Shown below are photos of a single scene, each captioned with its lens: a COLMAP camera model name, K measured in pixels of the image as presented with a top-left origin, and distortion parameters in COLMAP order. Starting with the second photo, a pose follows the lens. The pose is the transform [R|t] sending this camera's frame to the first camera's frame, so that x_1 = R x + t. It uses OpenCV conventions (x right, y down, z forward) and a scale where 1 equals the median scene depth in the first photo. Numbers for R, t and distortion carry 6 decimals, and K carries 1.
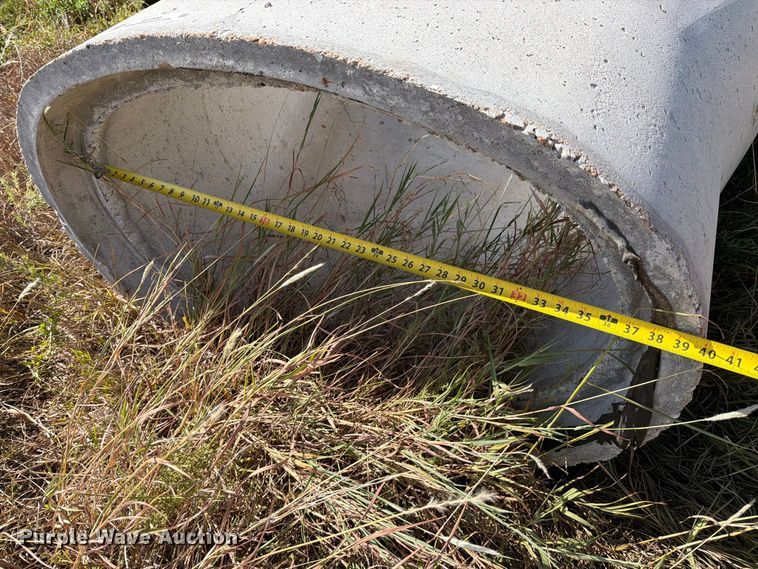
lens RADIAL K [[544.2, 0, 379.0], [0, 544.2, 284.5], [0, 0, 1]] dist [0.014602, -0.034312]
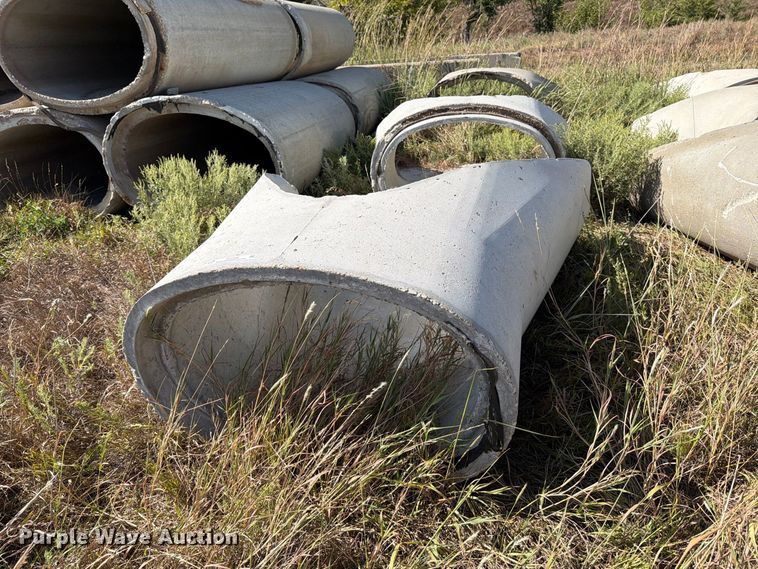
lens RADIAL K [[536.1, 0, 379.0], [0, 536.1, 284.5], [0, 0, 1]] dist [0.152220, -0.302813]
pose [[0.981929, -0.091970, 0.165399, -0.274300], [0.134774, 0.953385, -0.269987, 0.276732], [-0.132858, 0.287399, 0.948552, -1.183838]]
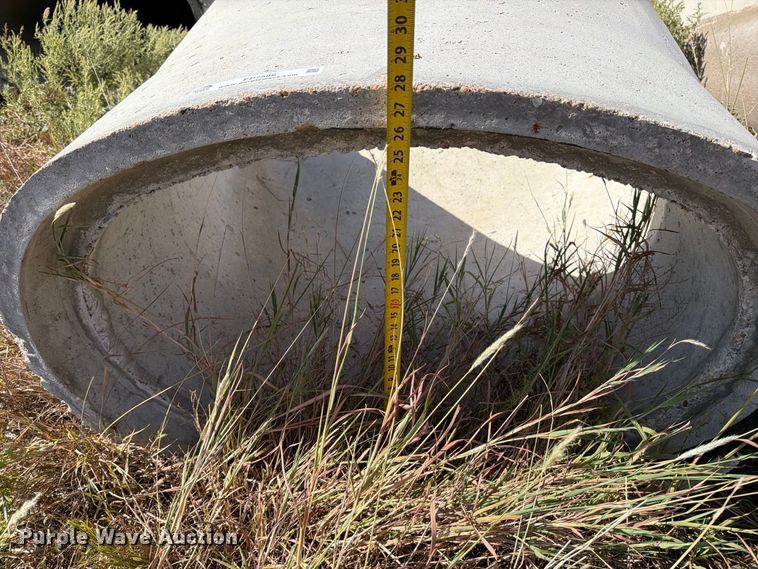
lens RADIAL K [[544.2, 0, 379.0], [0, 544.2, 284.5], [0, 0, 1]] dist [0.014602, -0.034312]
pose [[0.932784, -0.145425, 0.329797, -0.698200], [0.191064, 0.975359, -0.110311, -0.060855], [-0.305628, 0.165909, 0.937585, 0.257295]]
